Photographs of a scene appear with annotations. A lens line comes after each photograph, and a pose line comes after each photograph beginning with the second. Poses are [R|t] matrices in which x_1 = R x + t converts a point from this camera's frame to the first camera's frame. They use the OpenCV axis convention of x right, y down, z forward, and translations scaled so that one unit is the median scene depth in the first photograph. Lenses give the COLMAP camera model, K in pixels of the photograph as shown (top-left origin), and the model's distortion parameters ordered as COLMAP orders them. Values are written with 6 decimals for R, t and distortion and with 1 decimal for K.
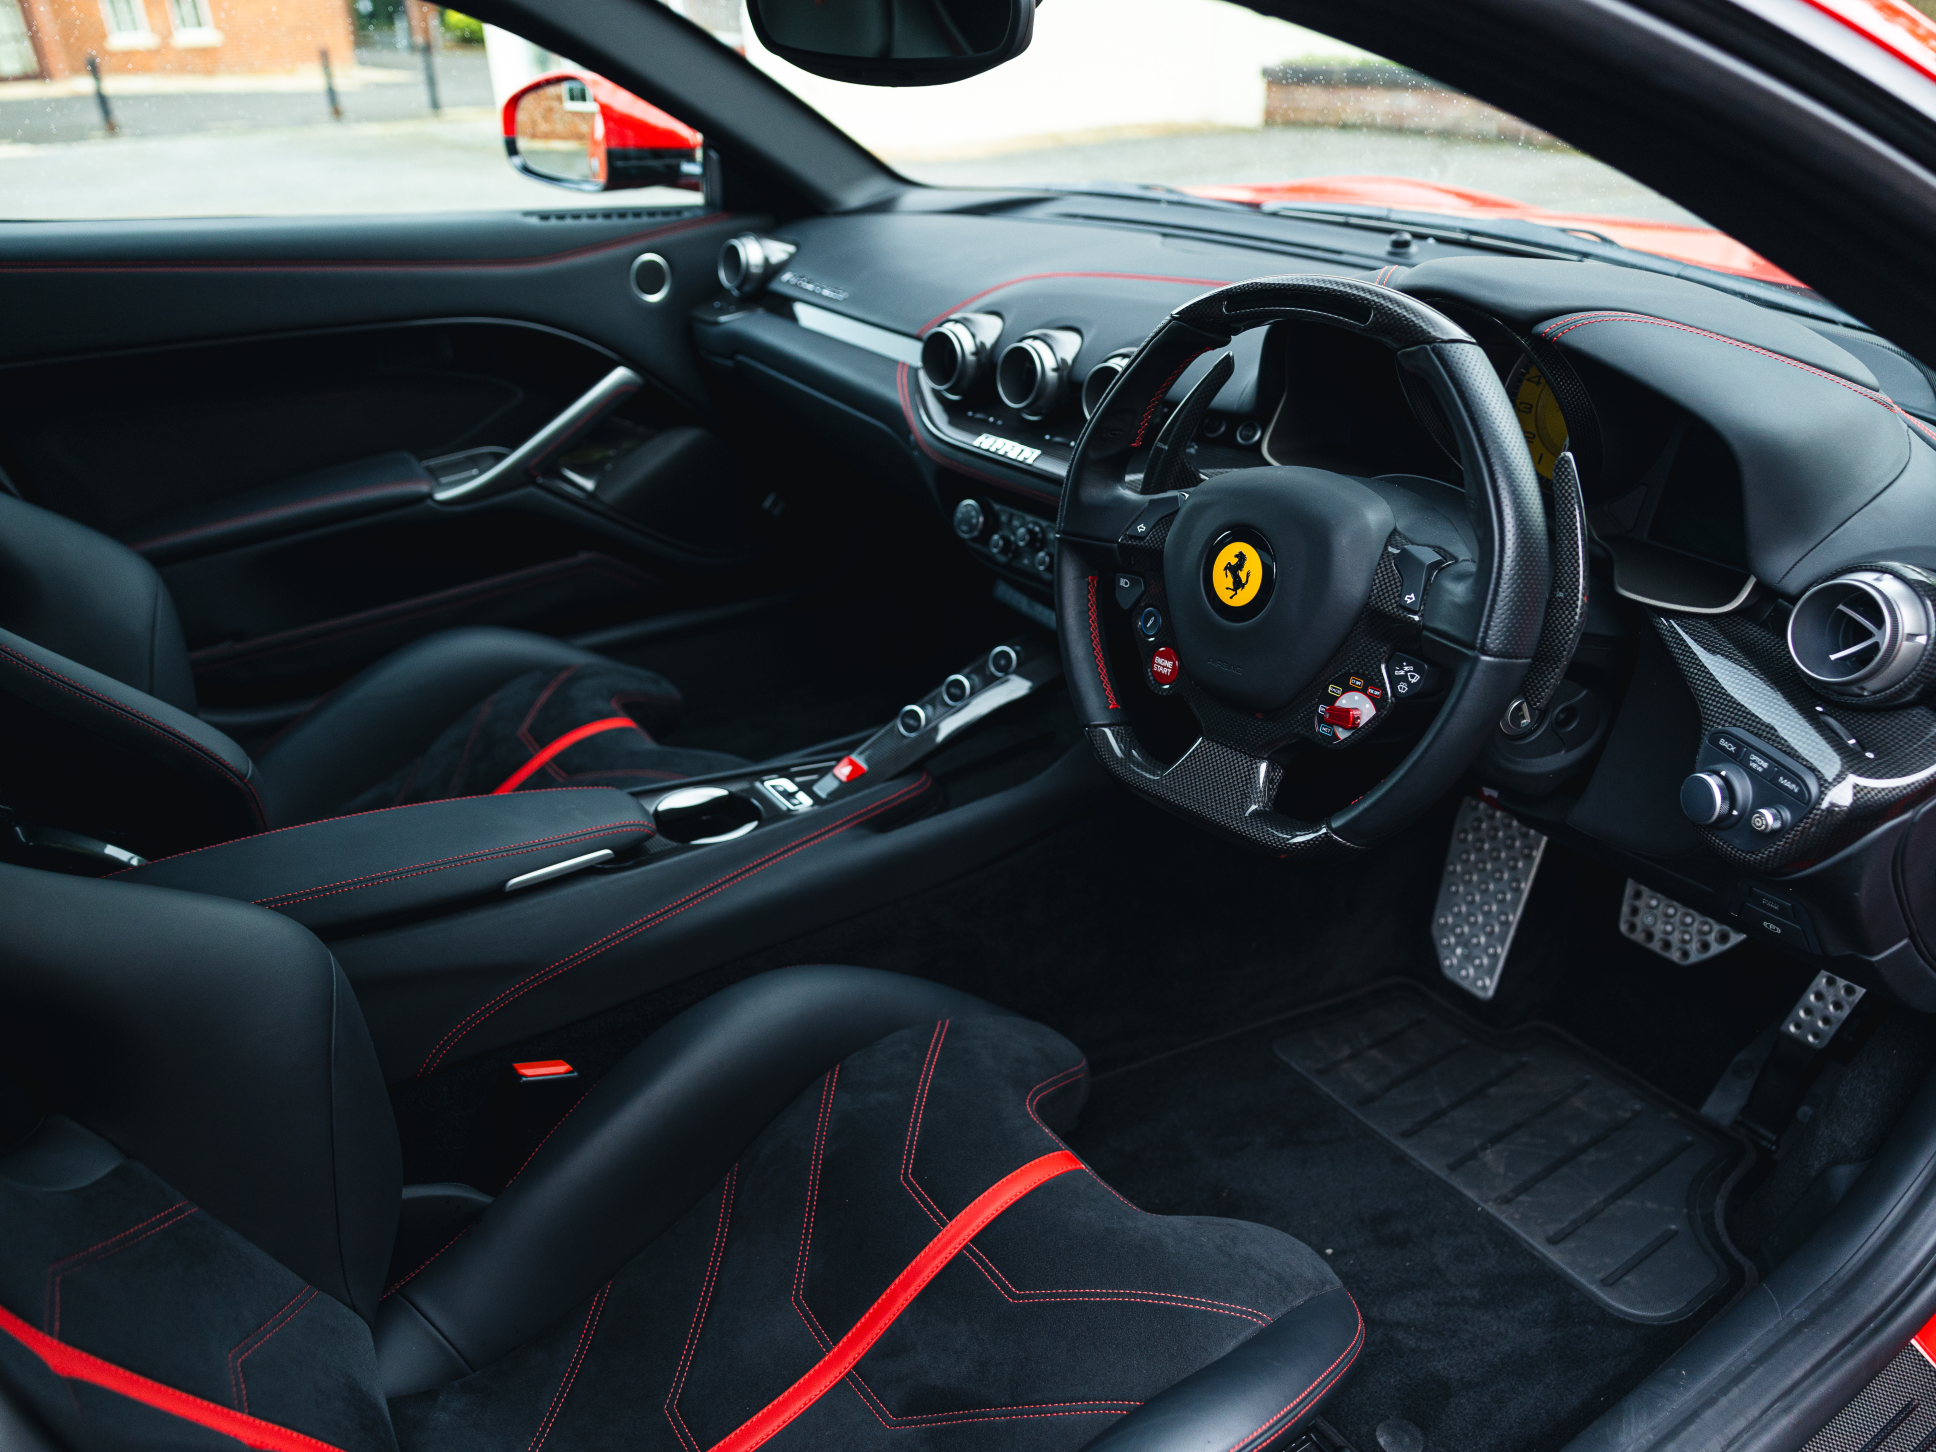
lens RADIAL K [[1475.9, 0, 968.0], [0, 1475.9, 726.0], [0, 0, 1]] dist [0.023609, 0.006801]
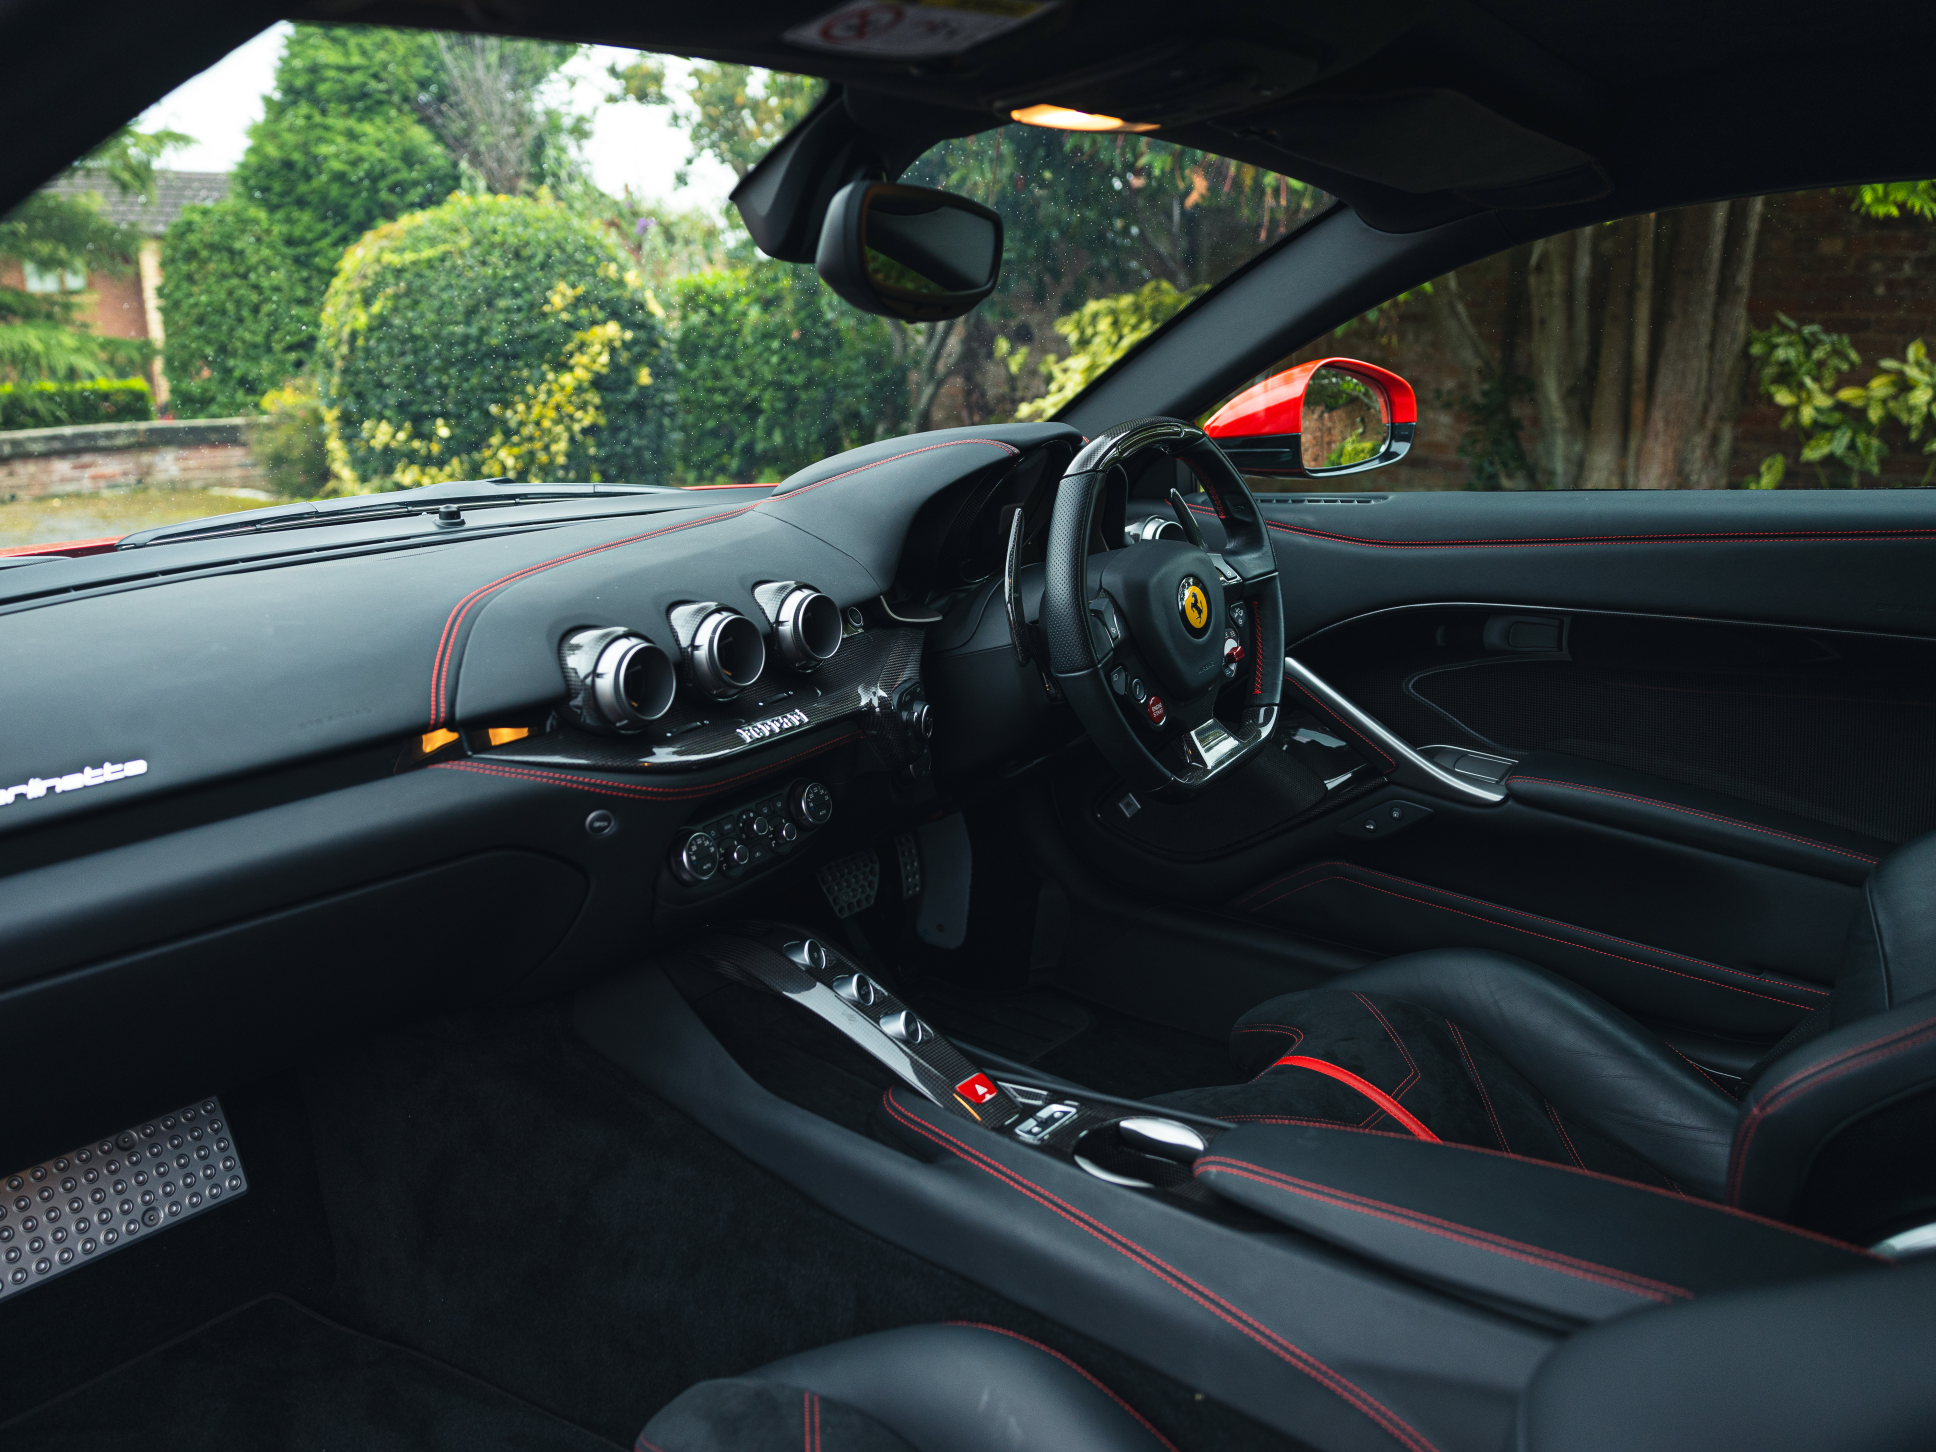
lens RADIAL K [[1476.9, 0, 931.8], [0, 1476.9, 733.2], [0, 0, 1]] dist [0.002694, -0.004959]
pose [[-0.263220, -0.251528, 0.931370, -1.189768], [0.454419, 0.819283, 0.349683, -0.648651], [-0.851010, 0.515276, -0.101352, 1.447290]]
